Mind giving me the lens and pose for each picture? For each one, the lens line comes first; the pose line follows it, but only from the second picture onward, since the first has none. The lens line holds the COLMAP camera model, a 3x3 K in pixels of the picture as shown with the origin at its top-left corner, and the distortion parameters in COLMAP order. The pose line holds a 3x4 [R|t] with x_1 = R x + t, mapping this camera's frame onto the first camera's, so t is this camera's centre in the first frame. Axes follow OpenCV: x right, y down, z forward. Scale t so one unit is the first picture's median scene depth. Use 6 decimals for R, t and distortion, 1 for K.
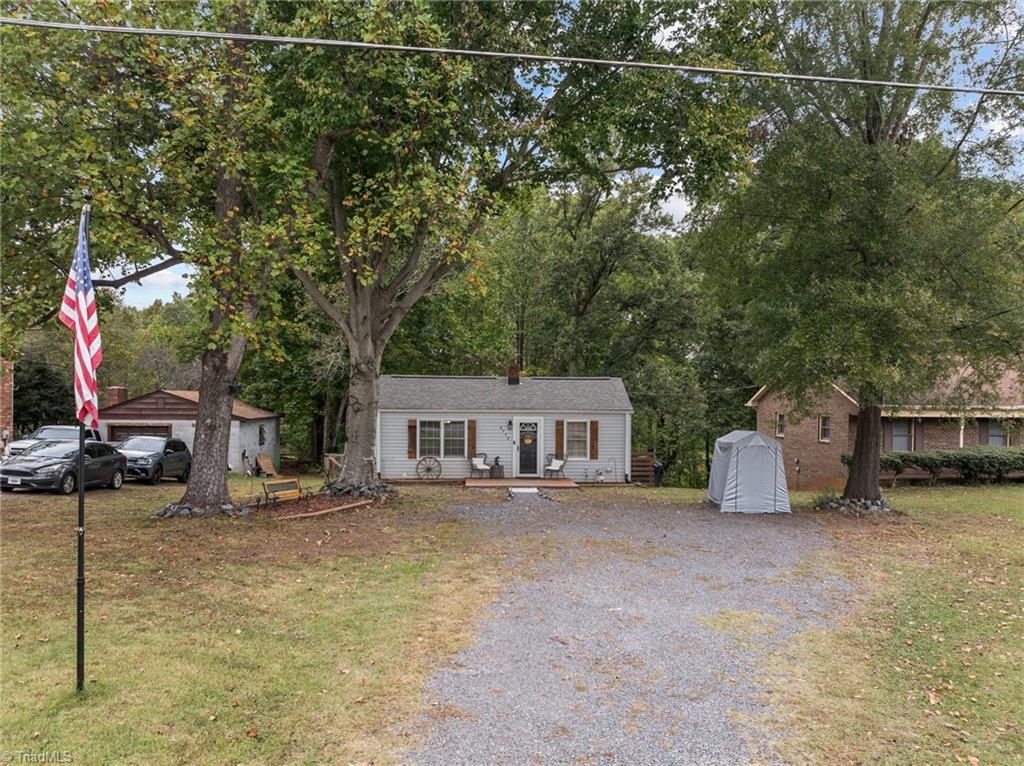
lens RADIAL K [[734.3, 0, 516.4], [0, 734.3, 385.6], [0, 0, 1]] dist [-0.045018, 0.010817]
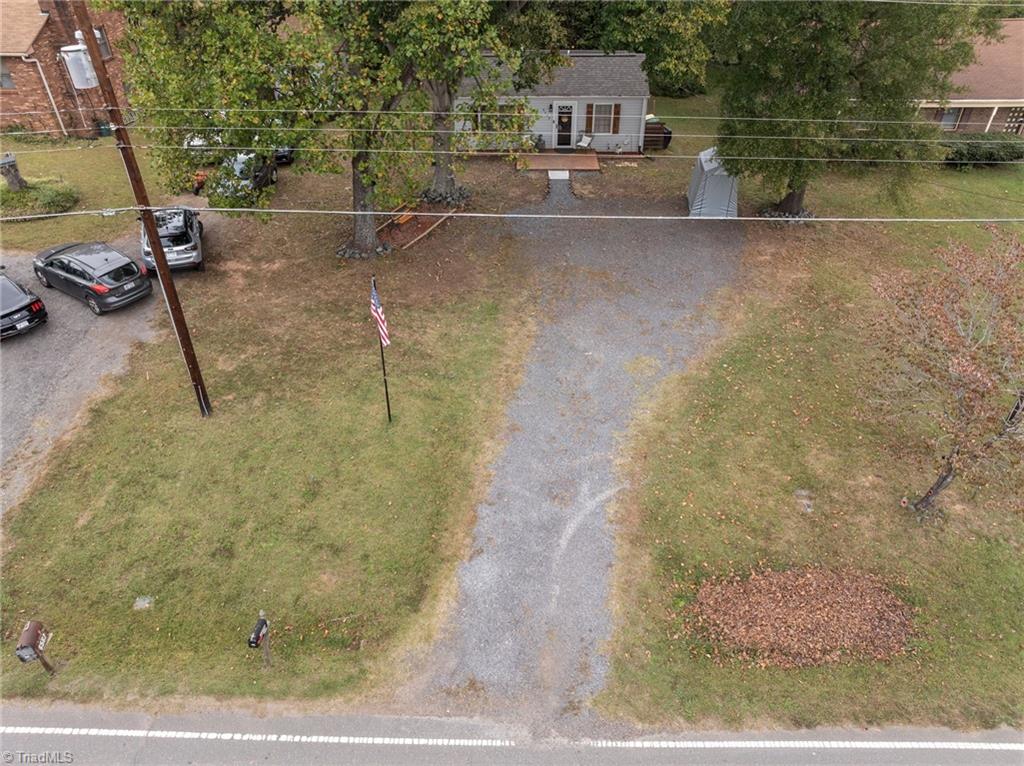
lens RADIAL K [[734.3, 0, 510.8], [0, 734.3, 381.2], [0, 0, 1]] dist [-0.045018, 0.010817]
pose [[0.997522, 0.030713, -0.063301, 0.038256], [0.016143, 0.775783, 0.630793, -0.858099], [0.068482, -0.630252, 0.773365, -0.641658]]
